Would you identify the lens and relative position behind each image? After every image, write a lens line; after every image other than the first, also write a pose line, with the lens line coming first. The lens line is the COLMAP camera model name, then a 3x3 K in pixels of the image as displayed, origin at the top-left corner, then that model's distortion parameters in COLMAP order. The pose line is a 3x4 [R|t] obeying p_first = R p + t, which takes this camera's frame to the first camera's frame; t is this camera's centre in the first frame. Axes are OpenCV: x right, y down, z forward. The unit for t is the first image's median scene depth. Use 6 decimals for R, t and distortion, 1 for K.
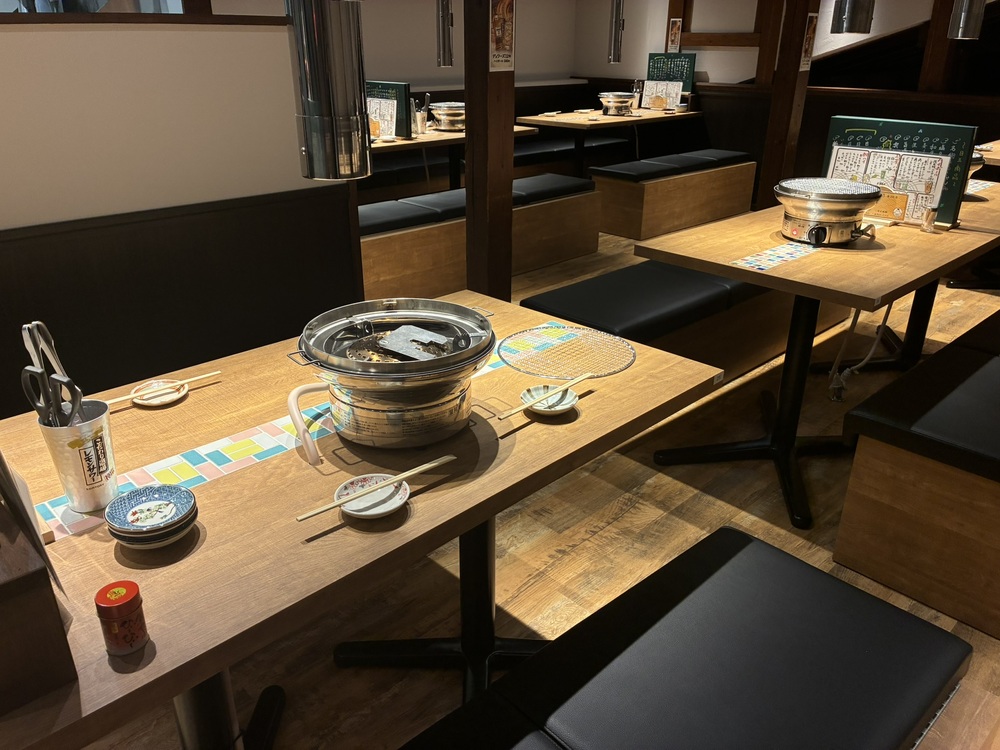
lens RADIAL K [[755.6, 0, 496.8], [0, 755.6, 369.1], [0, 0, 1]] dist [0.025932, -0.020558]
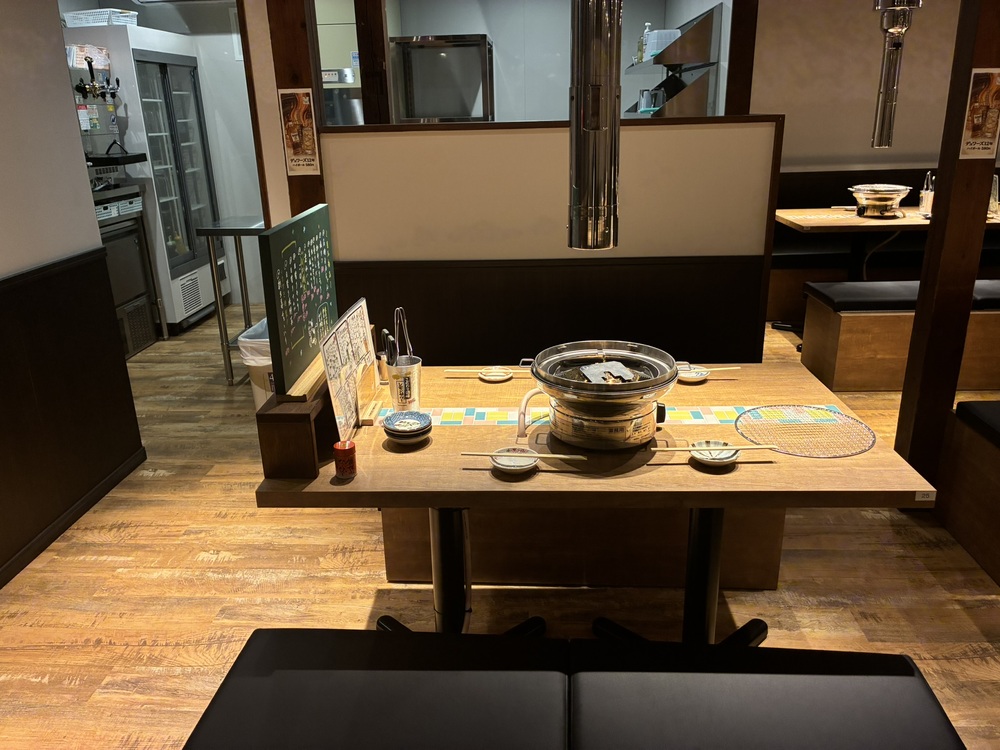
lens RADIAL K [[755.6, 0, 494.1], [0, 755.6, 371.0], [0, 0, 1]] dist [0.025932, -0.020558]
pose [[0.681870, 0.220928, -0.697312, 0.323082], [-0.266888, 0.962721, 0.044039, -0.021312], [0.681046, 0.156076, 0.715414, -0.044638]]
